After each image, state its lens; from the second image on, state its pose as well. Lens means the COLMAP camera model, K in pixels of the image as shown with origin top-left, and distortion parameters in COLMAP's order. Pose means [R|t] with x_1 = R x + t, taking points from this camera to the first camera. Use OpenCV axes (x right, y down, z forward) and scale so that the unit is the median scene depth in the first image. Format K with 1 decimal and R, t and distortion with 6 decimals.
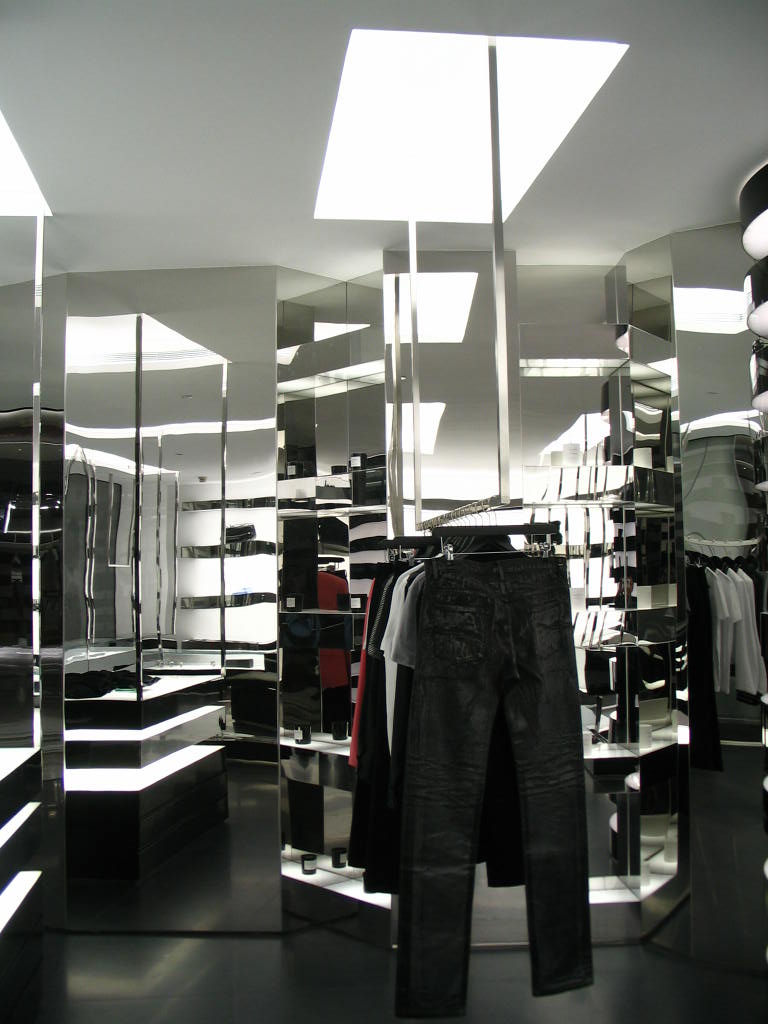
lens RADIAL K [[1085.1, 0, 388.4], [0, 1085.1, 504.9], [0, 0, 1]] dist [-0.116935, 0.000000]
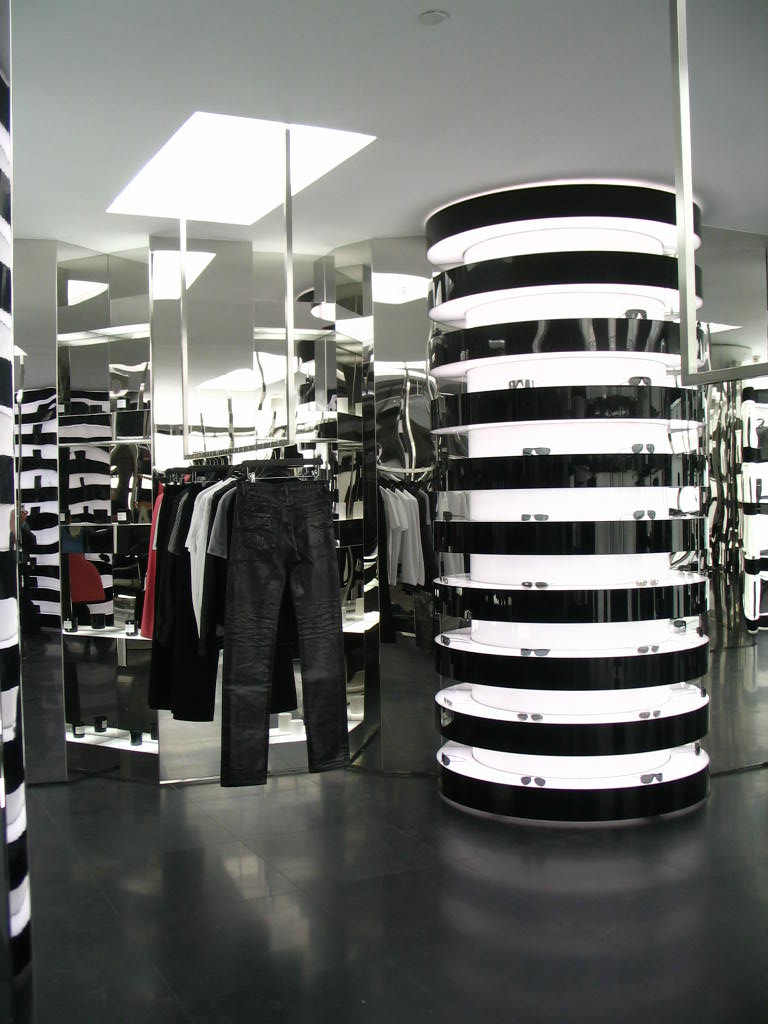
lens RADIAL K [[1085.1, 0, 379.1], [0, 1085.1, 514.3], [0, 0, 1]] dist [-0.116935, 0.000000]
pose [[0.945794, -0.009062, 0.324640, -0.262693], [-0.017053, 0.996846, 0.077508, -0.023805], [-0.324319, -0.078843, 0.942656, -0.461868]]
